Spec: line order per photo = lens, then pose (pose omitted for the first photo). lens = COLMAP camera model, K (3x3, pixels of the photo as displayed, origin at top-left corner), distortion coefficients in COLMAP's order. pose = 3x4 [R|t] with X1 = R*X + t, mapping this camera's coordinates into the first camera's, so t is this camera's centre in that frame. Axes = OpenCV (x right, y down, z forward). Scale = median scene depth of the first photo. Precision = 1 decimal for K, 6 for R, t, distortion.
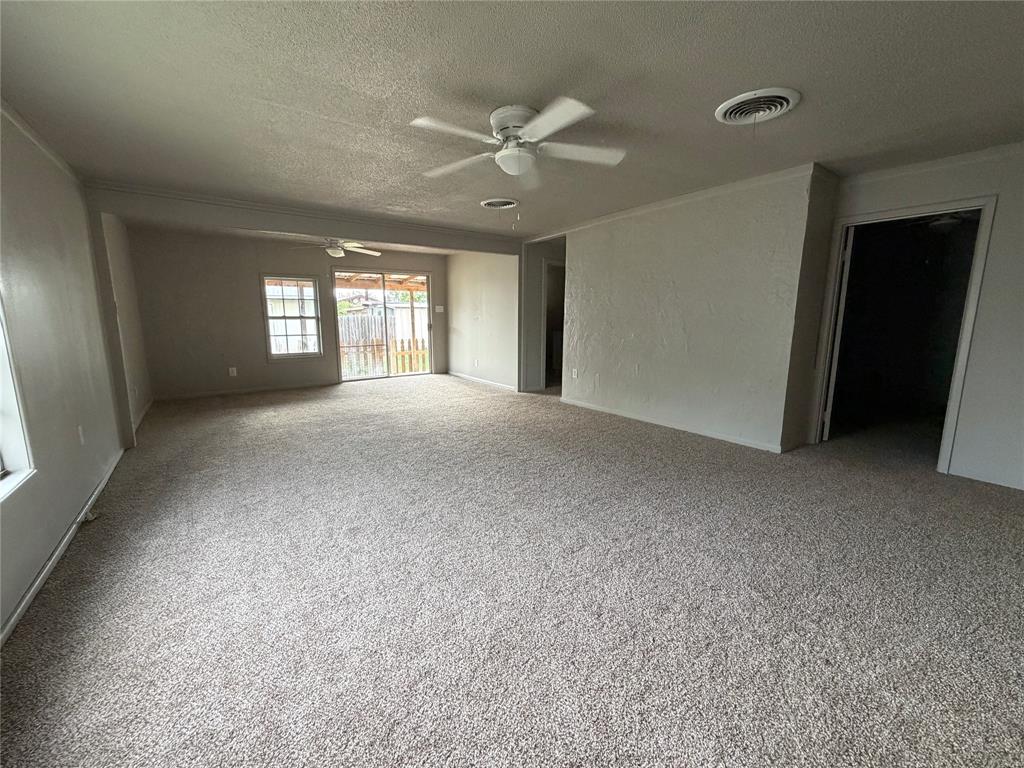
lens RADIAL K [[409.4, 0, 512.5], [0, 409.4, 376.9], [0, 0, 1]] dist [0.001220, -0.000052]
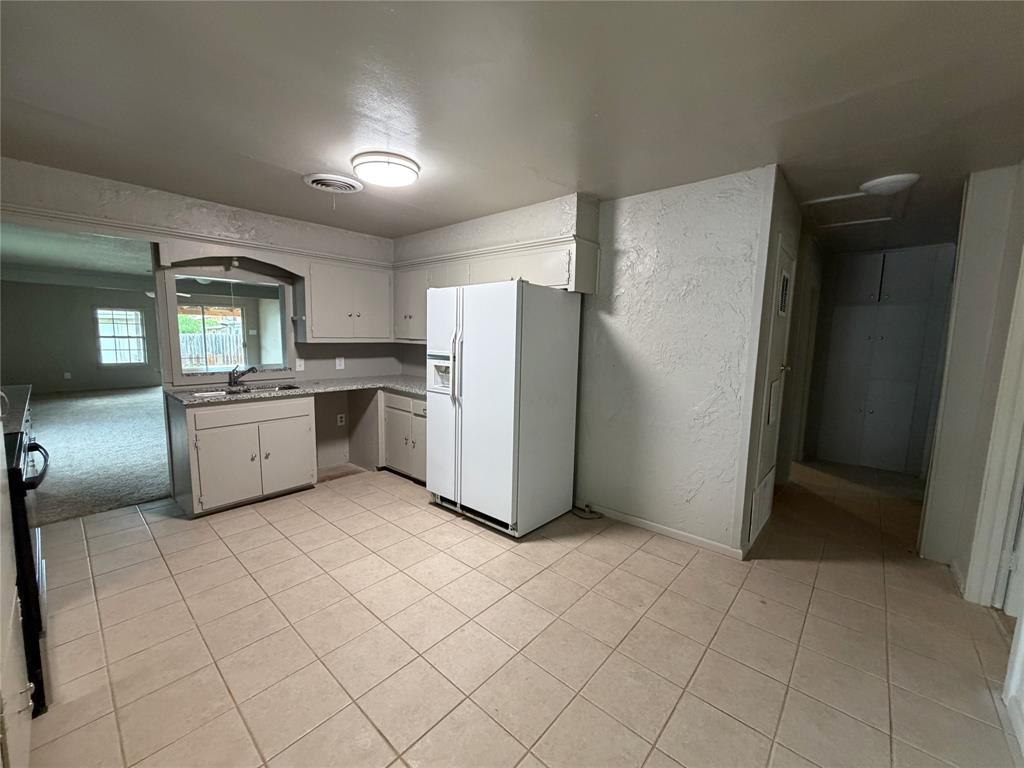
lens RADIAL K [[409.4, 0, 510.3], [0, 409.4, 385.2], [0, 0, 1]] dist [0.001220, -0.000052]
pose [[0.970838, -0.012209, 0.239427, 0.368891], [0.019598, 0.999402, -0.028505, 0.075285], [-0.238936, 0.032366, 0.970496, -0.589540]]
